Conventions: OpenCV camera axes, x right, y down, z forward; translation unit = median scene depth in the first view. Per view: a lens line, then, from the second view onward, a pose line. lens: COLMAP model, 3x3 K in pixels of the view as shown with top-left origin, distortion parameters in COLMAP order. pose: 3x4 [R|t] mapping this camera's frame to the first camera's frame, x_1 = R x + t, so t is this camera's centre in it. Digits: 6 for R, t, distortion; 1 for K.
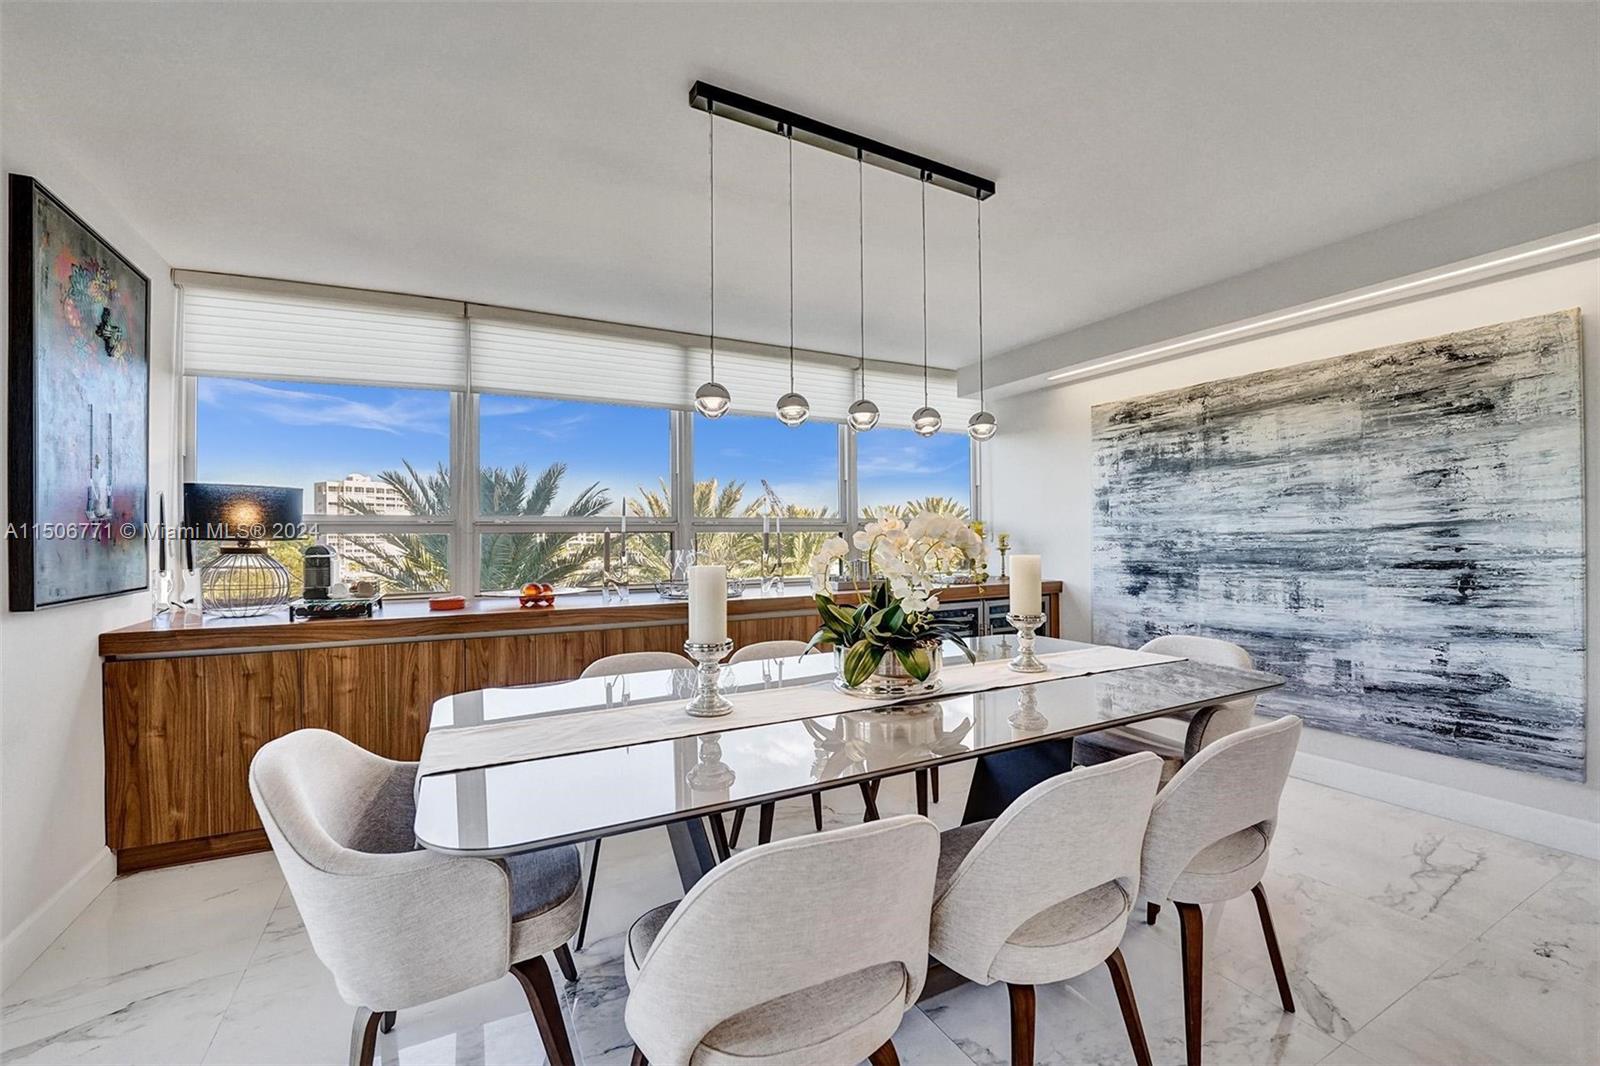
lens RADIAL K [[651.6, 0, 800.0], [0, 651.6, 533.0], [0, 0, 1]] dist [-0.000590, -0.000048]
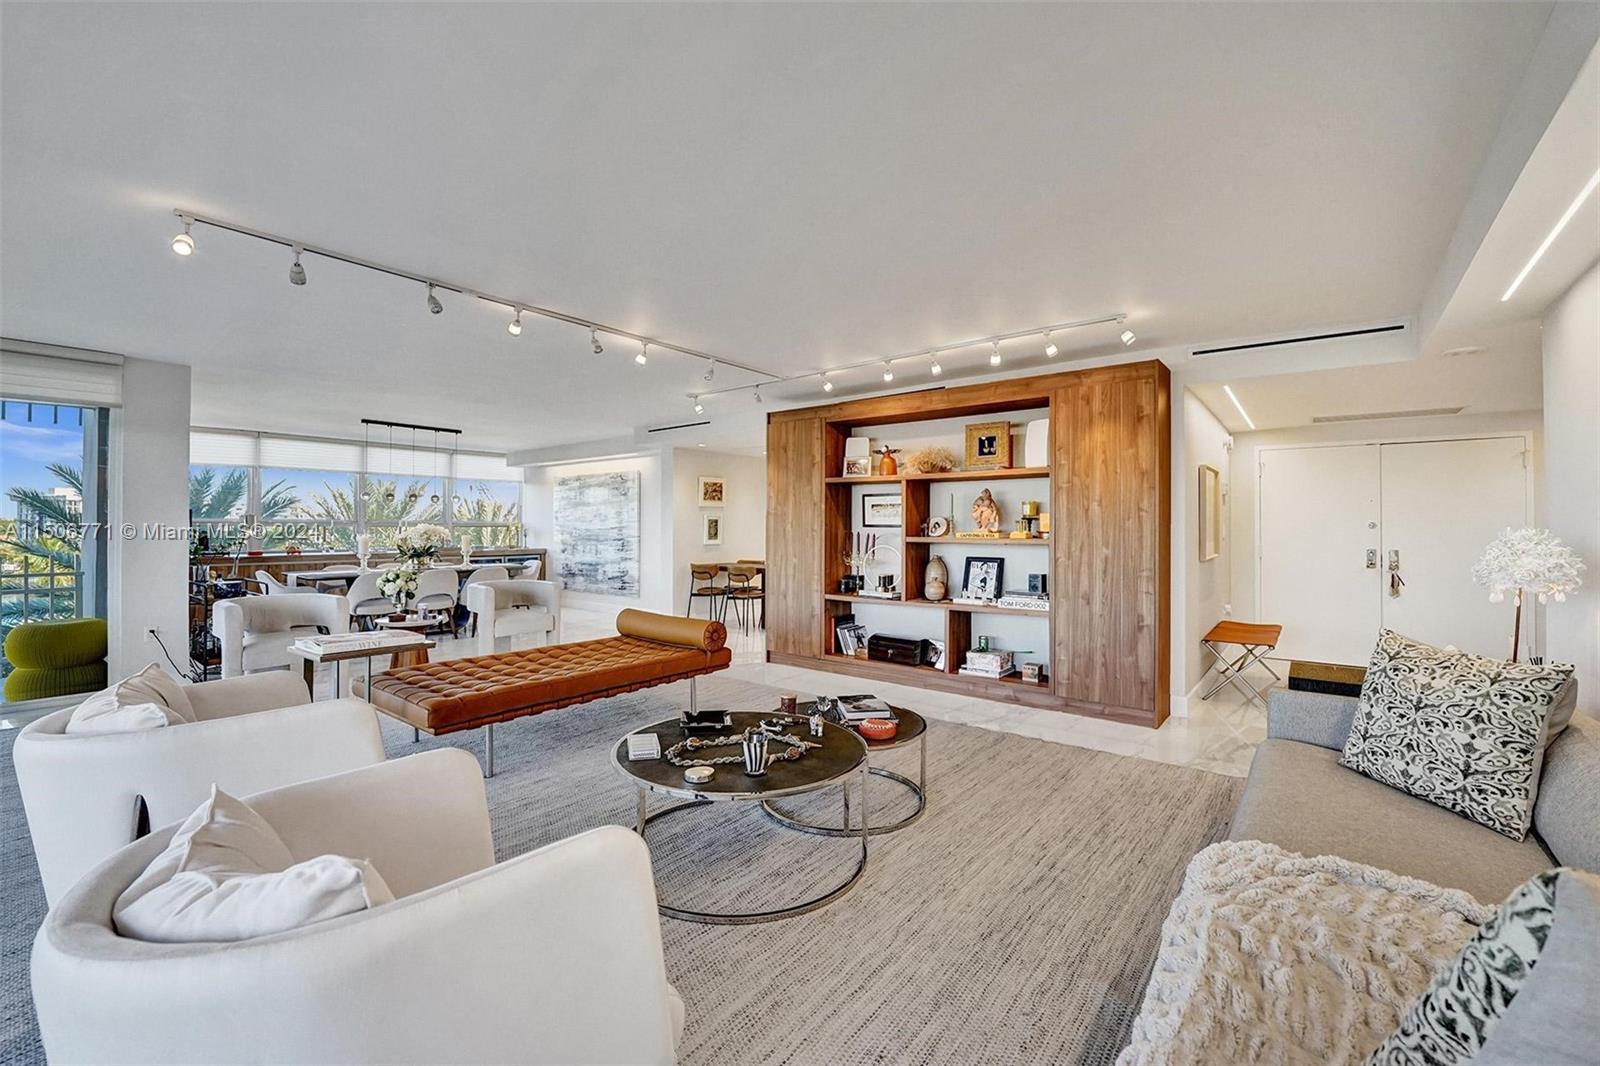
lens RADIAL K [[677.6, 0, 791.5], [0, 677.6, 527.7], [0, 0, 1]] dist [-0.002332, -0.000140]
pose [[0.929990, 0.012455, 0.367375, 0.471181], [-0.013490, 0.999909, 0.000251, -0.023738], [-0.367338, -0.005189, 0.930073, -2.359714]]
